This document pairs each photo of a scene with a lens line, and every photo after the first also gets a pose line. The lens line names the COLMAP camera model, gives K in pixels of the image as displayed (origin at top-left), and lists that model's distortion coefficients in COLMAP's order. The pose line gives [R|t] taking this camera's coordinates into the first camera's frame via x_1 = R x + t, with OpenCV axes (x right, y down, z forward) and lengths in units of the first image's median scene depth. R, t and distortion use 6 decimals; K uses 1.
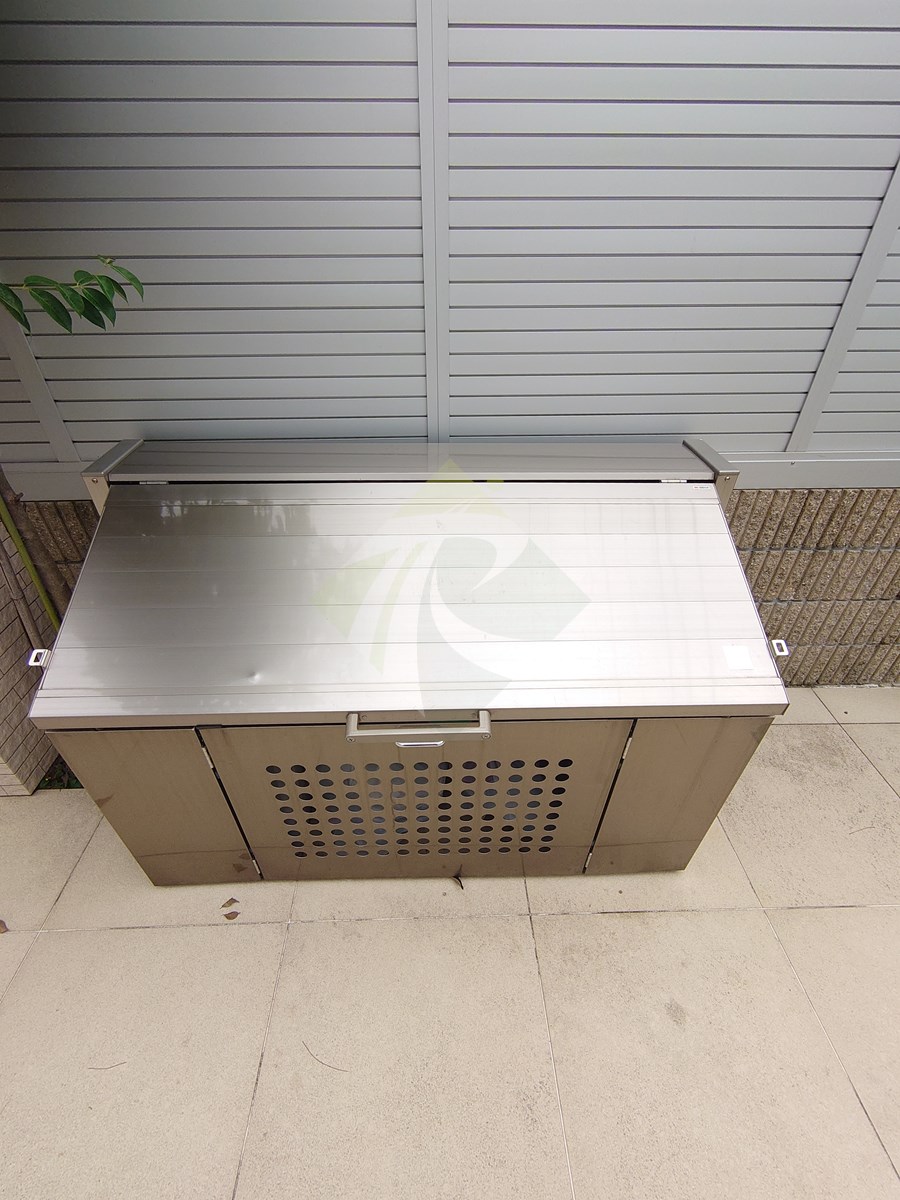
lens RADIAL K [[517.7, 0, 449.9], [0, 517.7, 599.6], [0, 0, 1]] dist [0.002957, -0.000678]
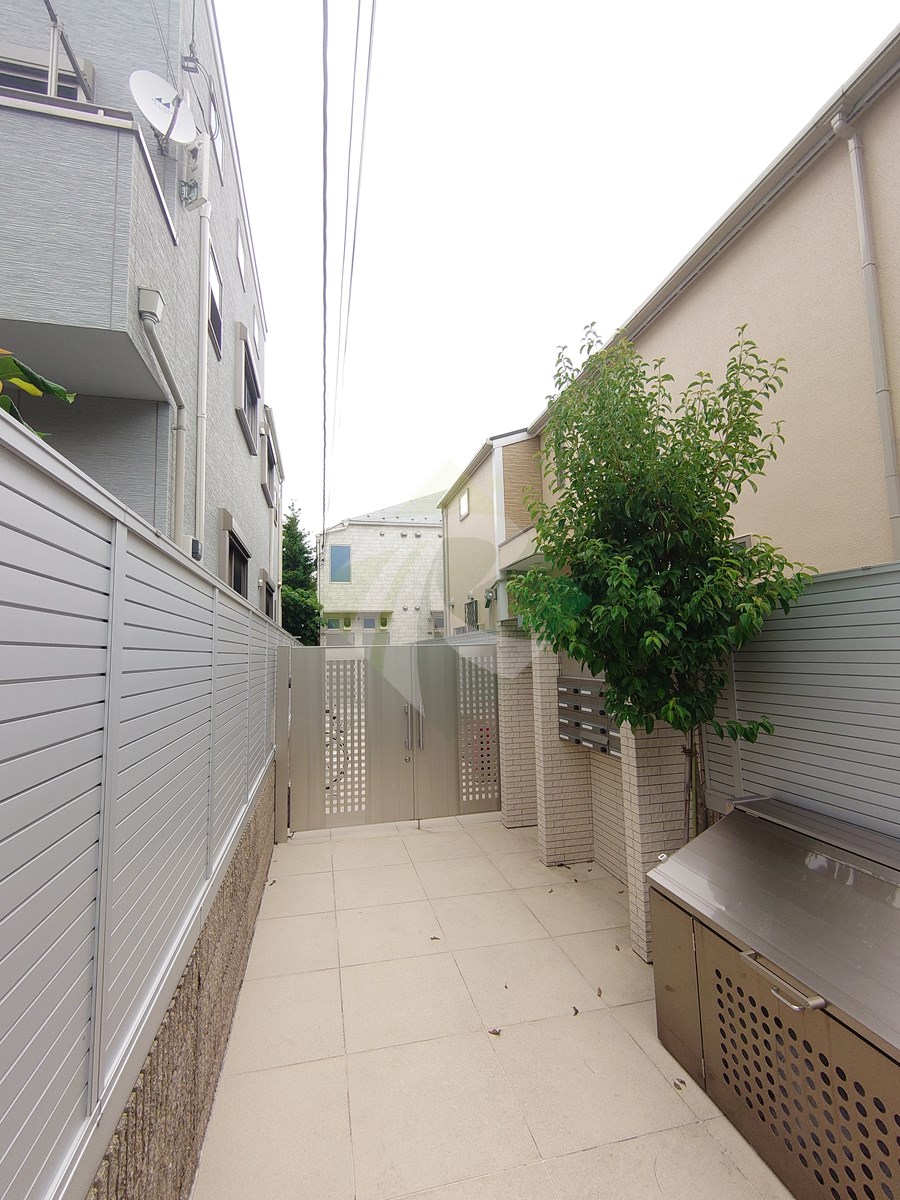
lens RADIAL K [[517.7, 0, 450.0], [0, 517.7, 603.0], [0, 0, 1]] dist [0.002957, -0.000678]
pose [[0.212377, -0.097079, -0.972354, 1.038121], [-0.561504, 0.802254, -0.202737, 0.150793], [0.799756, 0.589037, 0.115870, -0.538193]]
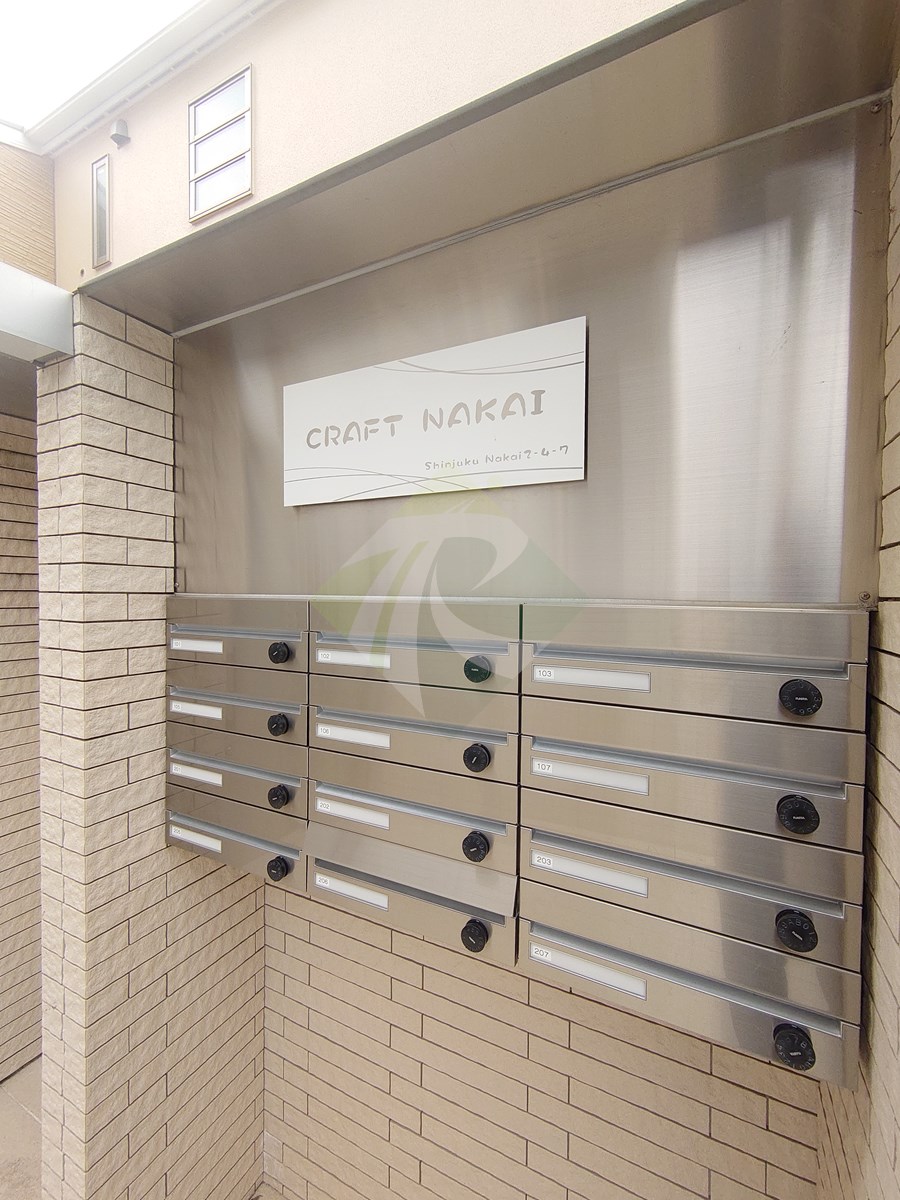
lens RADIAL K [[517.7, 0, 448.0], [0, 517.7, 601.1], [0, 0, 1]] dist [0.002957, -0.000678]
pose [[0.877482, 0.021777, -0.479115, -1.184515], [-0.293725, 0.814114, -0.500943, -0.222674], [0.379145, 0.580297, 0.720767, 0.217643]]
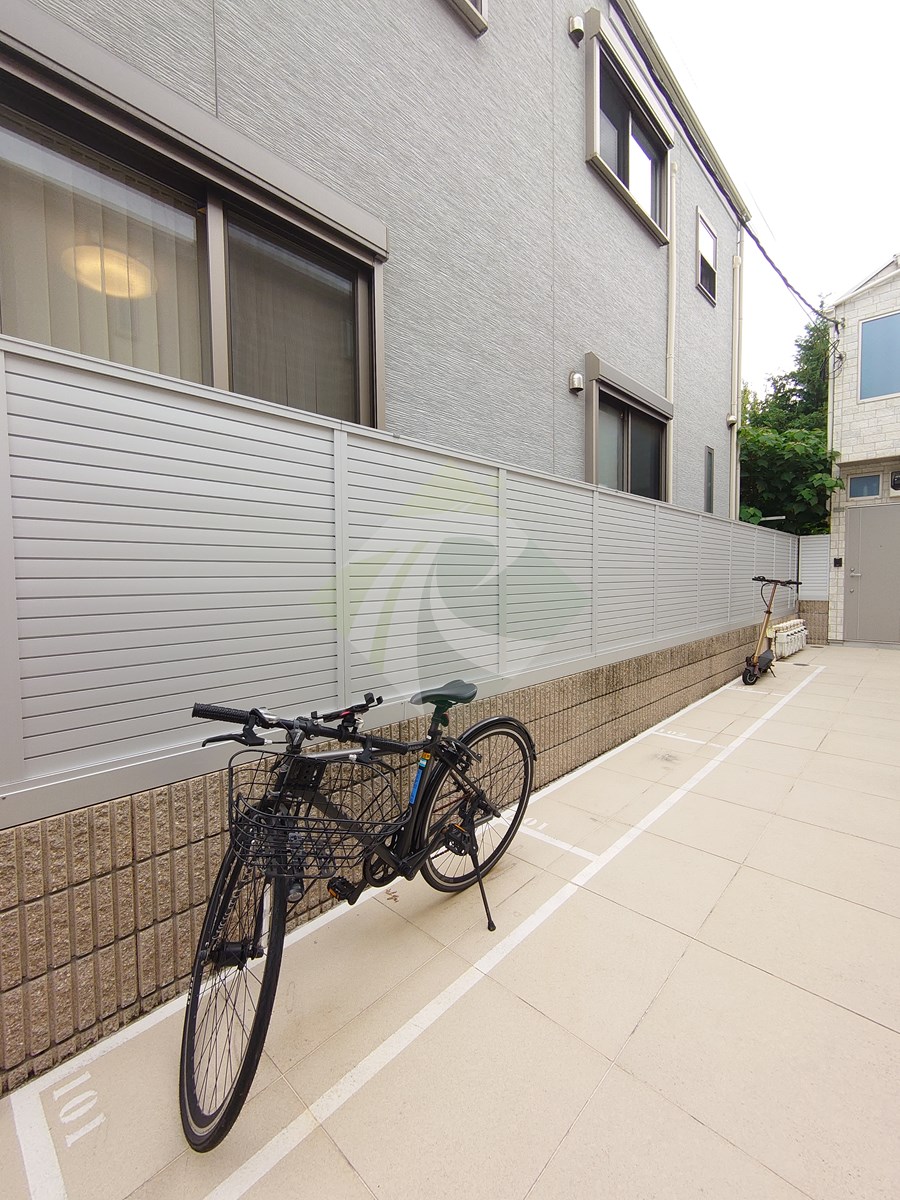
lens RADIAL K [[517.7, 0, 450.6], [0, 517.7, 592.9], [0, 0, 1]] dist [0.002957, -0.000678]
pose [[-0.710737, 0.037377, -0.702464, -3.964550], [-0.408025, 0.791542, 0.454947, -0.196714], [0.573035, 0.609970, -0.547327, 0.257902]]
